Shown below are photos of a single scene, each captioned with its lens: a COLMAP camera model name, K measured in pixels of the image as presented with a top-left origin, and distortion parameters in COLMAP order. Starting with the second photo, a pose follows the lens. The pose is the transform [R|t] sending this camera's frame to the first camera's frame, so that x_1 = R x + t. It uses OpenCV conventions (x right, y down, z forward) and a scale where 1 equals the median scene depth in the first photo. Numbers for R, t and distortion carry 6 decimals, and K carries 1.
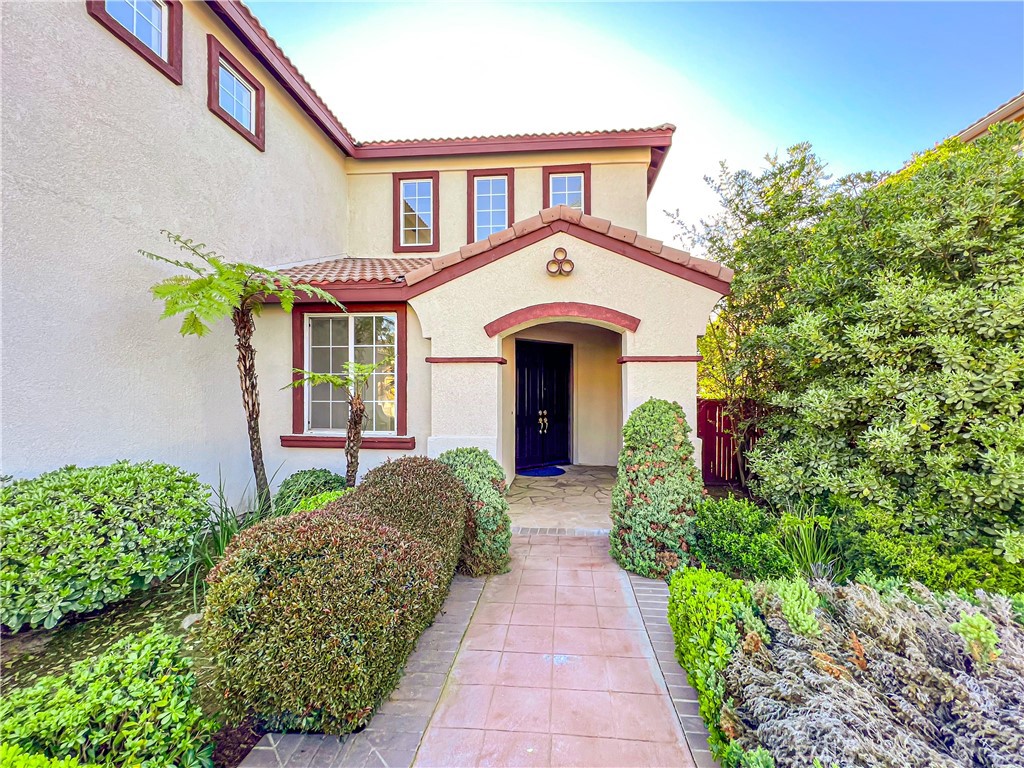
lens RADIAL K [[421.1, 0, 511.7], [0, 421.1, 392.4], [0, 0, 1]] dist [-0.010462, -0.000503]
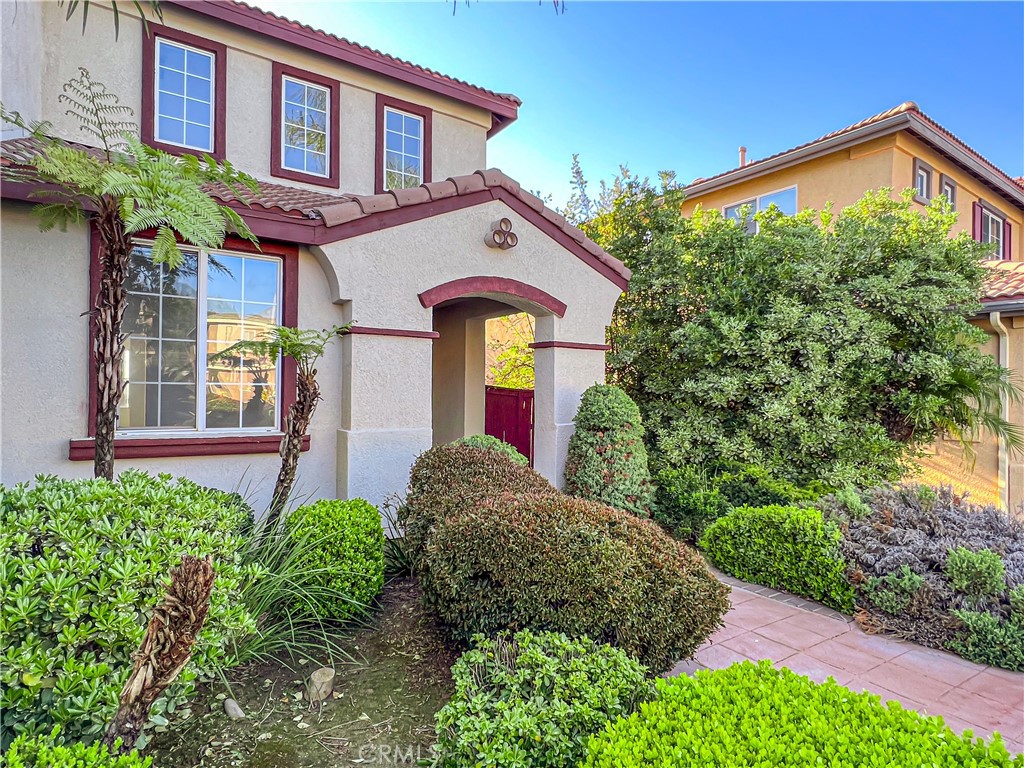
lens RADIAL K [[541.8, 0, 509.8], [0, 541.8, 383.5], [0, 0, 1]] dist [0.000108, 0.000055]
pose [[0.795006, 0.014403, 0.606430, -0.568342], [-0.014263, 0.999886, -0.005049, 0.021395], [-0.606433, -0.004636, 0.795121, 0.050616]]
